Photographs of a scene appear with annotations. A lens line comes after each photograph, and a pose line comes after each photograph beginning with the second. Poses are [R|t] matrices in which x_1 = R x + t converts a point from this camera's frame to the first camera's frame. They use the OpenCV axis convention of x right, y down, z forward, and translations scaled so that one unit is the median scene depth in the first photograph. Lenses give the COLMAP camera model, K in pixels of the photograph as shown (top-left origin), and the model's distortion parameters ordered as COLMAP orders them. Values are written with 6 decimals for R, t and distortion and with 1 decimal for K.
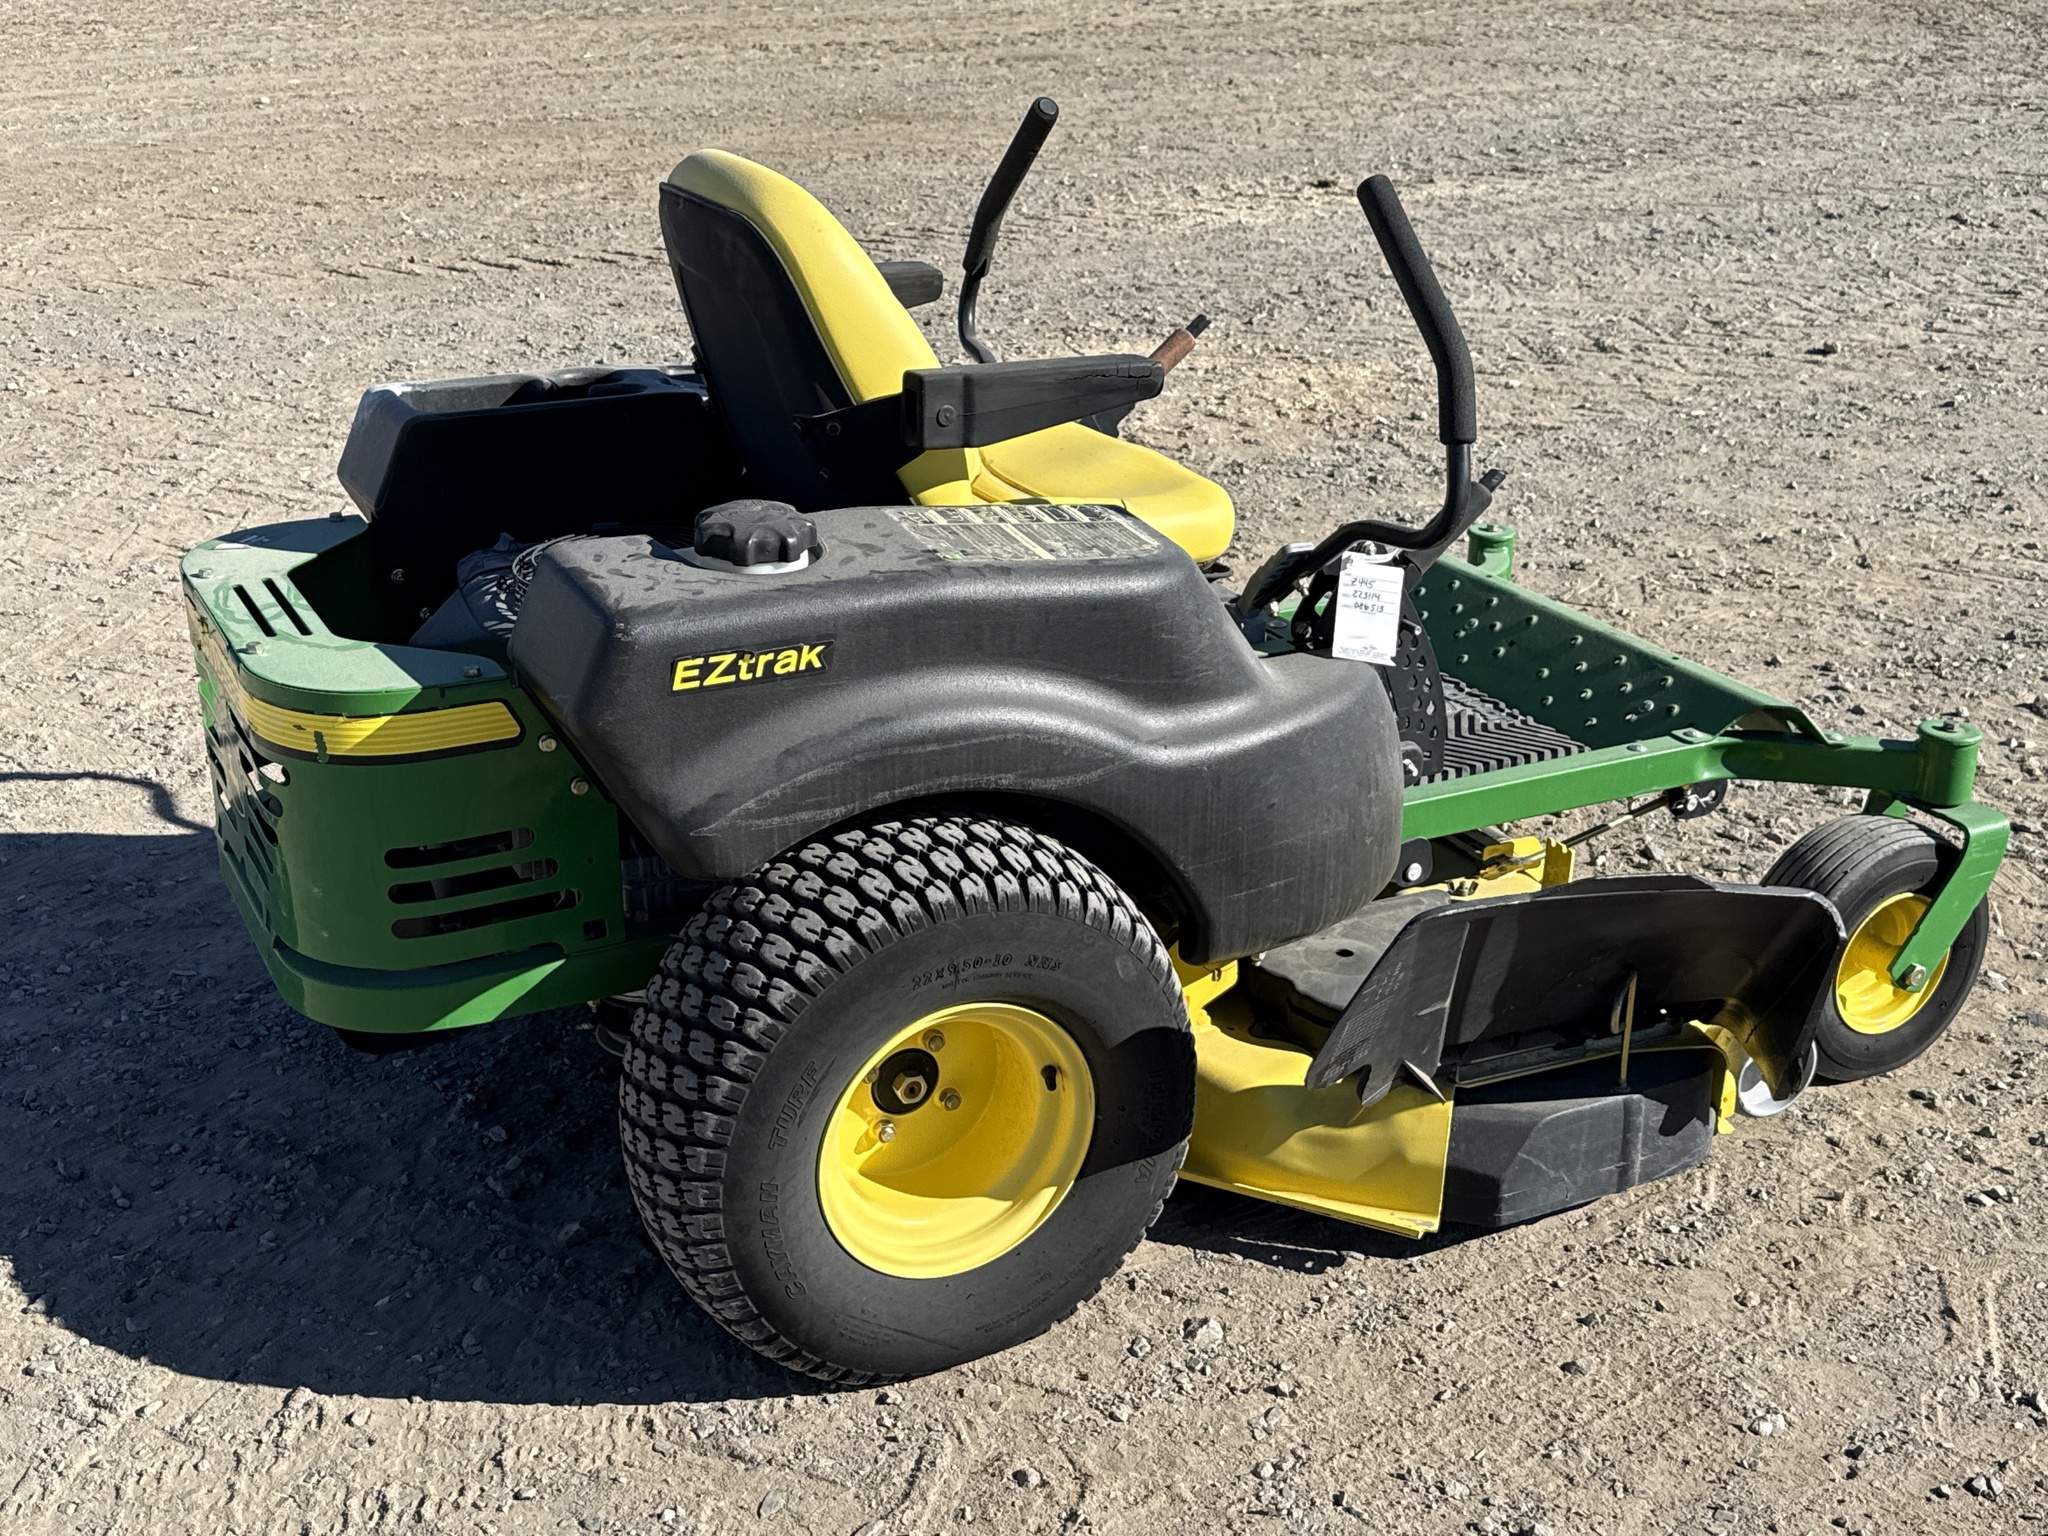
lens RADIAL K [[2419.7, 0, 1018.4], [0, 2419.7, 801.6], [0, 0, 1]] dist [0.198443, -0.451710]
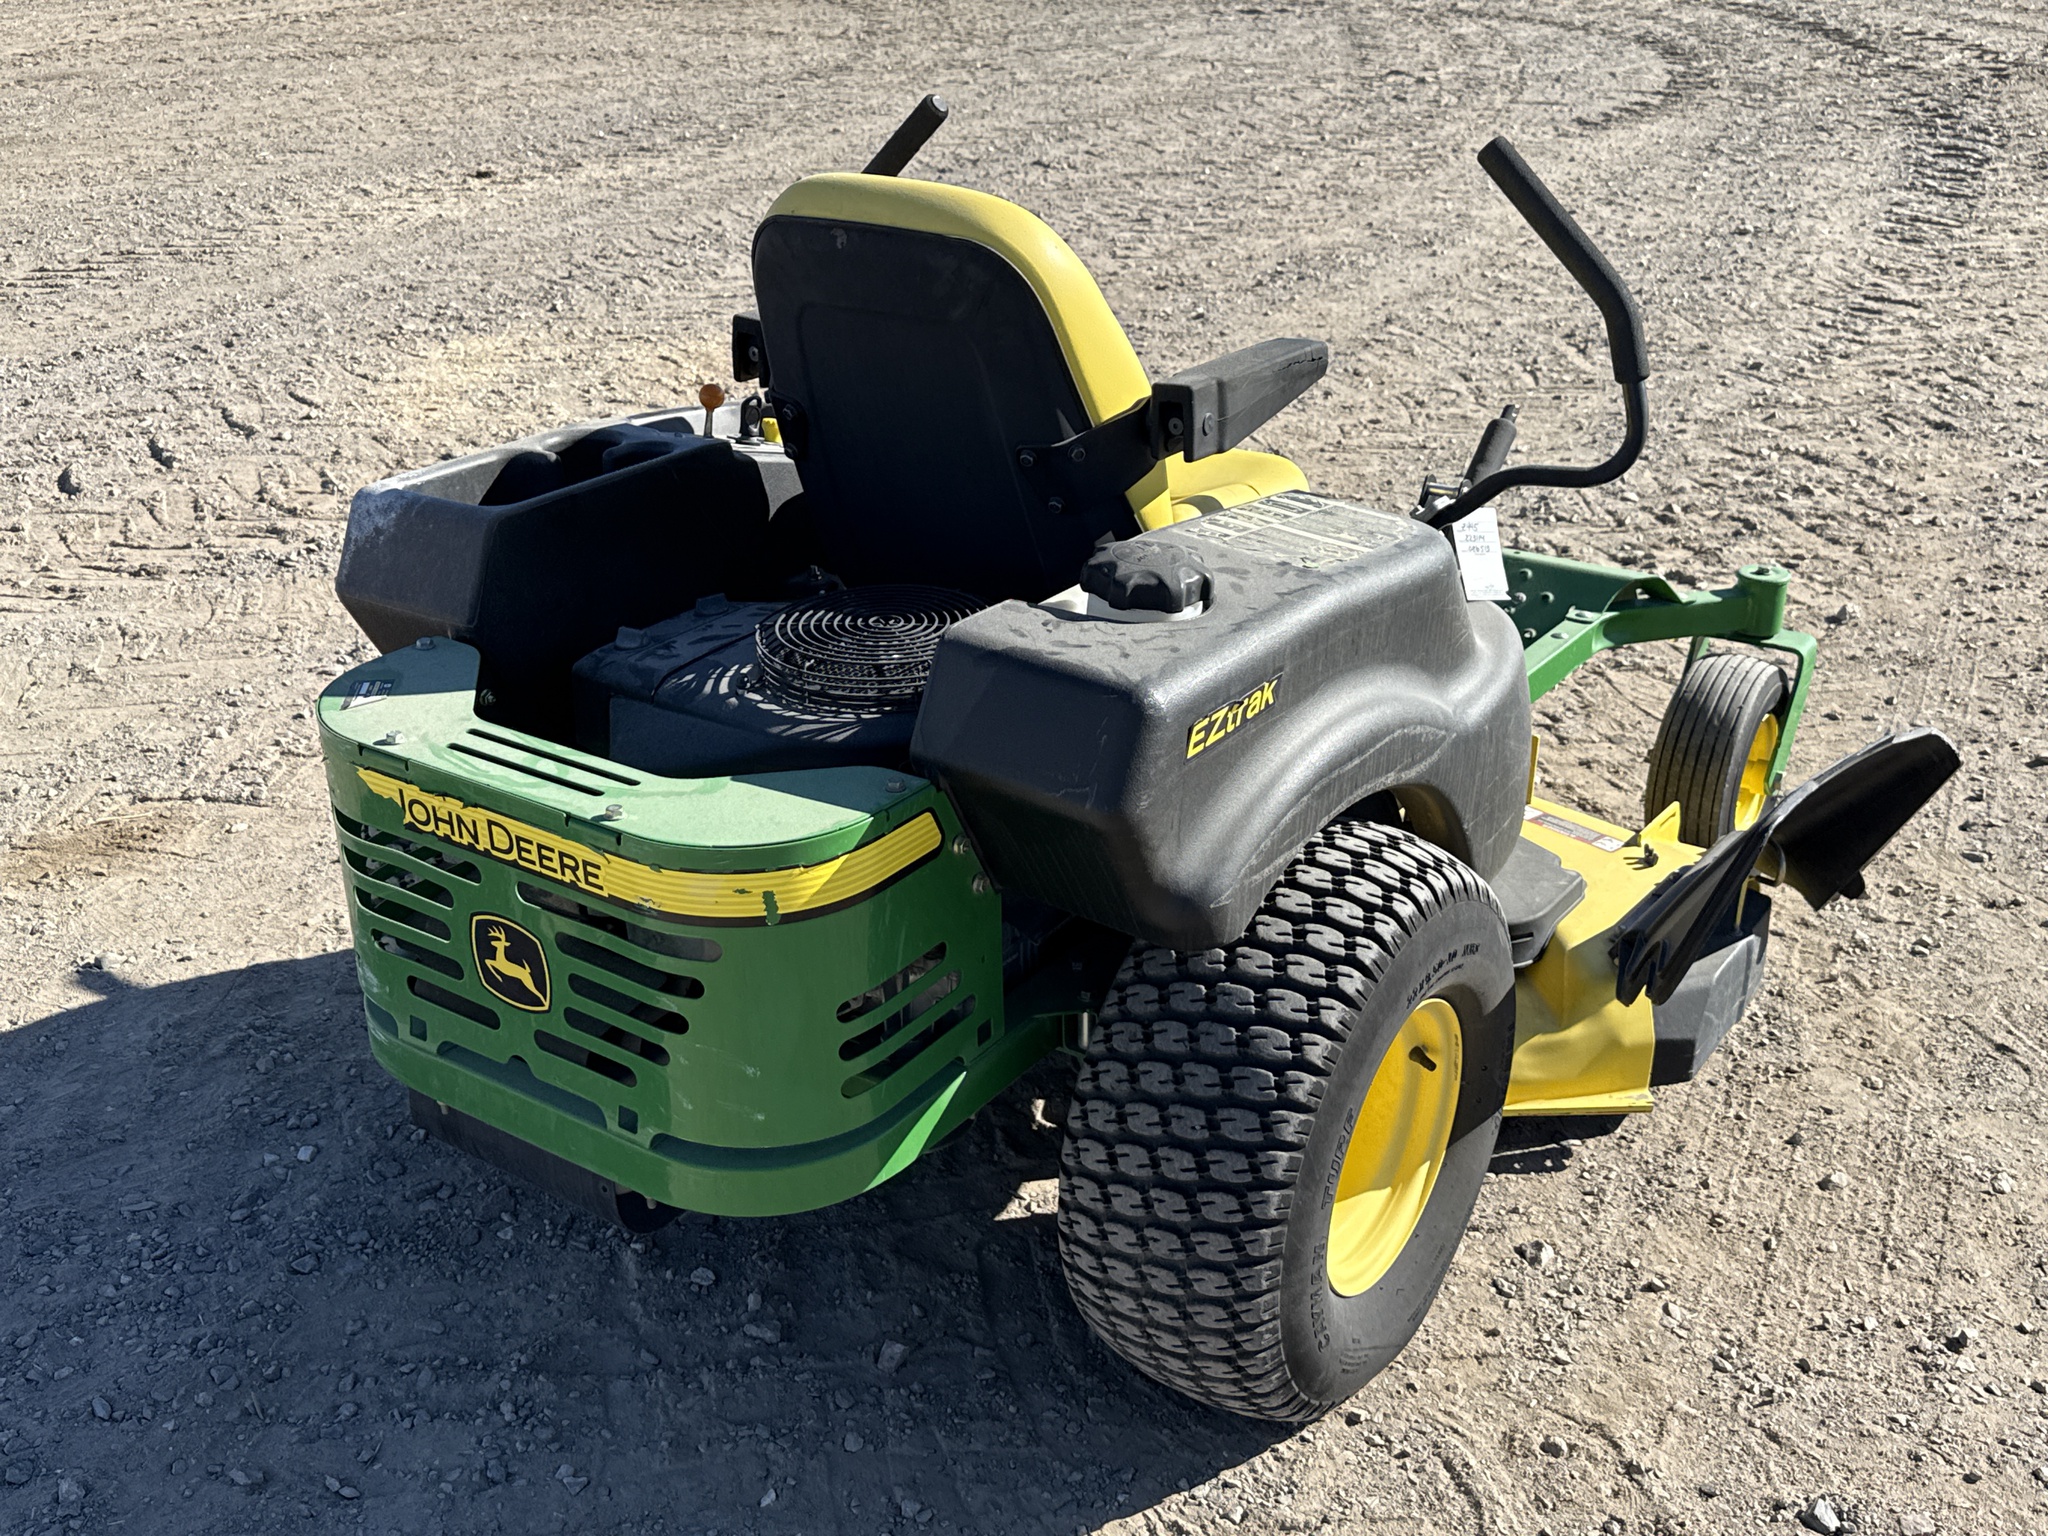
lens RADIAL K [[2101.5, 0, 1026.8], [0, 2101.5, 770.0], [0, 0, 1]] dist [0.153281, -0.333728]
pose [[0.882120, -0.207457, 0.422878, -0.481074], [0.193400, 0.978139, 0.076430, -0.102945], [-0.429489, 0.014364, 0.902958, 0.277668]]
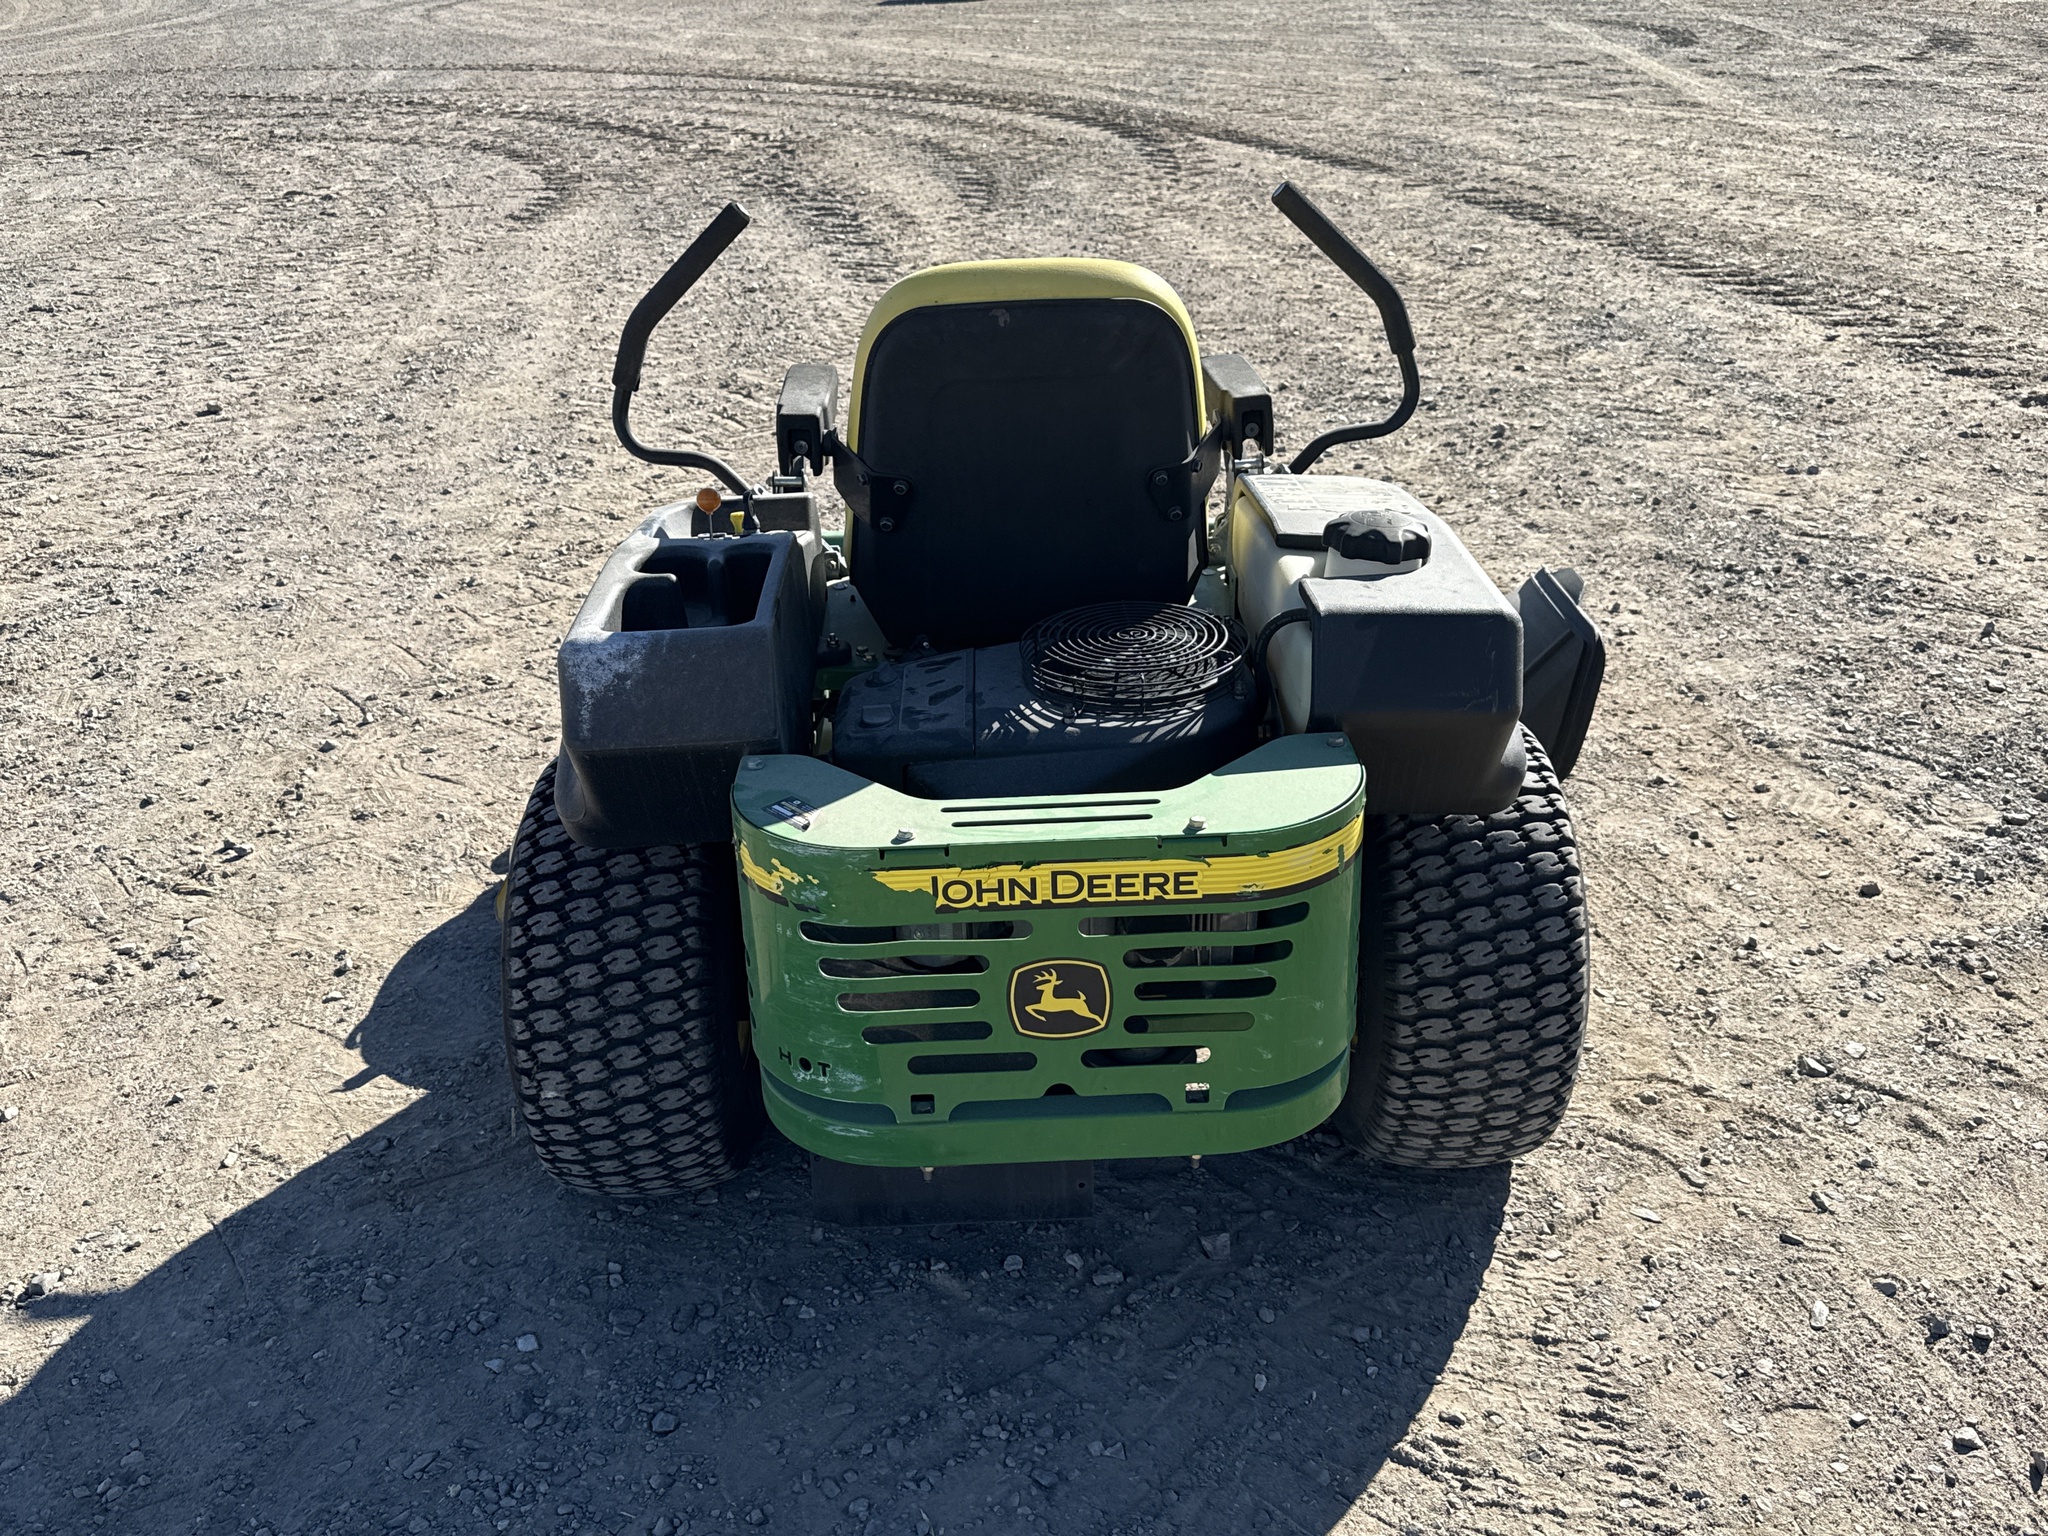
lens RADIAL K [[1807.1, 0, 1034.1], [0, 1807.1, 769.8], [0, 0, 1]] dist [0.109623, -0.166109]
pose [[0.419268, -0.398959, 0.815503, -0.886582], [0.375149, 0.894125, 0.244550, -0.271624], [-0.826727, 0.203403, 0.524547, 0.667263]]
